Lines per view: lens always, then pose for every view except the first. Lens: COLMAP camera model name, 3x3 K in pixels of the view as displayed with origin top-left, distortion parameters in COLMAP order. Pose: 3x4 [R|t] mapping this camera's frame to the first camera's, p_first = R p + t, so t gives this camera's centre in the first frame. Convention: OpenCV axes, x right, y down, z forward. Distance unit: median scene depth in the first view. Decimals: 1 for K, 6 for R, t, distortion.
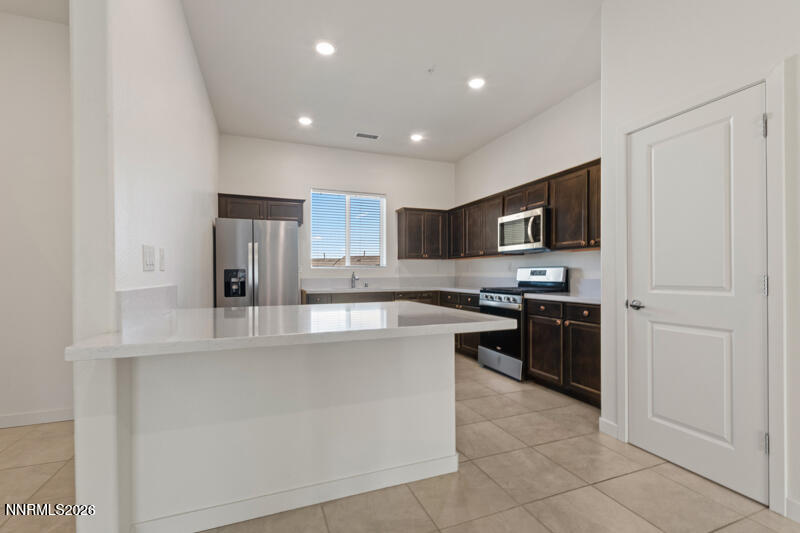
lens RADIAL K [[350.4, 0, 402.0], [0, 350.4, 272.3], [0, 0, 1]] dist [0.000992, 0.000069]
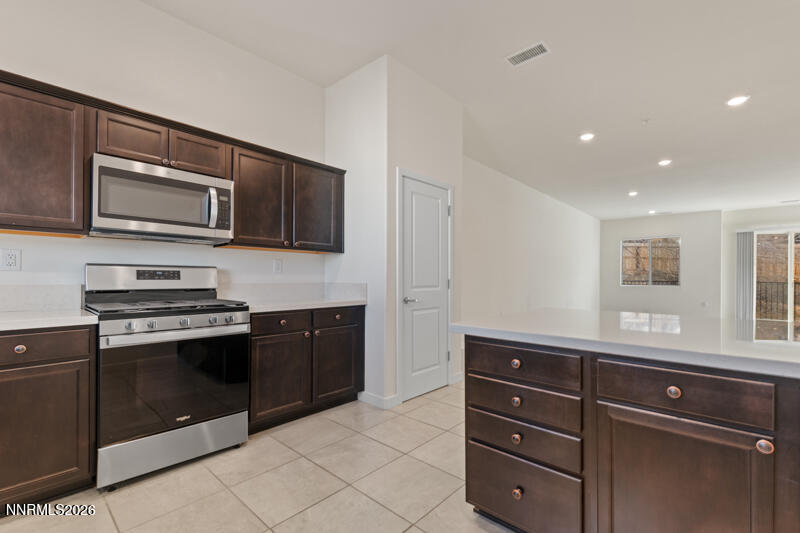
lens RADIAL K [[350.4, 0, 399.3], [0, 350.4, 274.6], [0, 0, 1]] dist [0.000992, 0.000069]
pose [[-0.435279, 0.005157, 0.900281, -0.360641], [-0.010846, 0.999881, -0.010971, 0.003227], [-0.900230, -0.014540, -0.435171, 1.000687]]
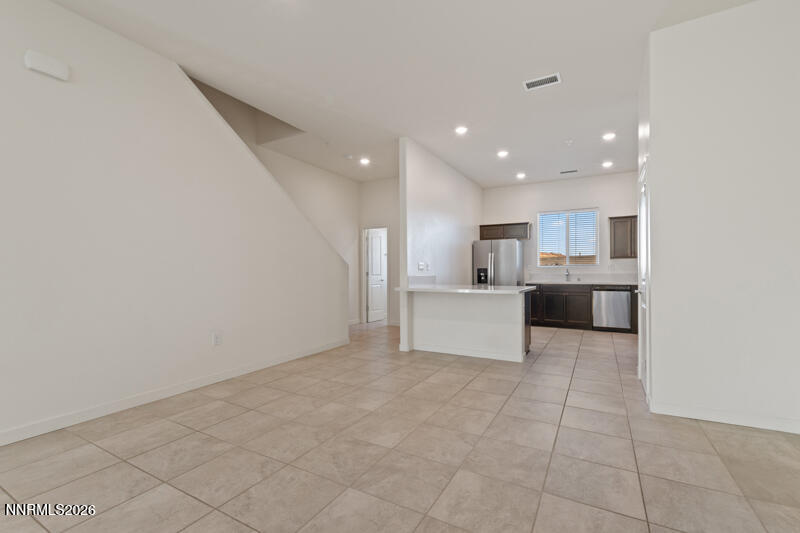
lens RADIAL K [[350.4, 0, 400.2], [0, 350.4, 268.9], [0, 0, 1]] dist [0.000992, 0.000069]
pose [[0.626253, -0.003584, -0.779611, 0.933269], [0.005734, 0.999984, 0.000009, -0.011183], [0.779598, -0.004476, 0.626264, -0.655658]]
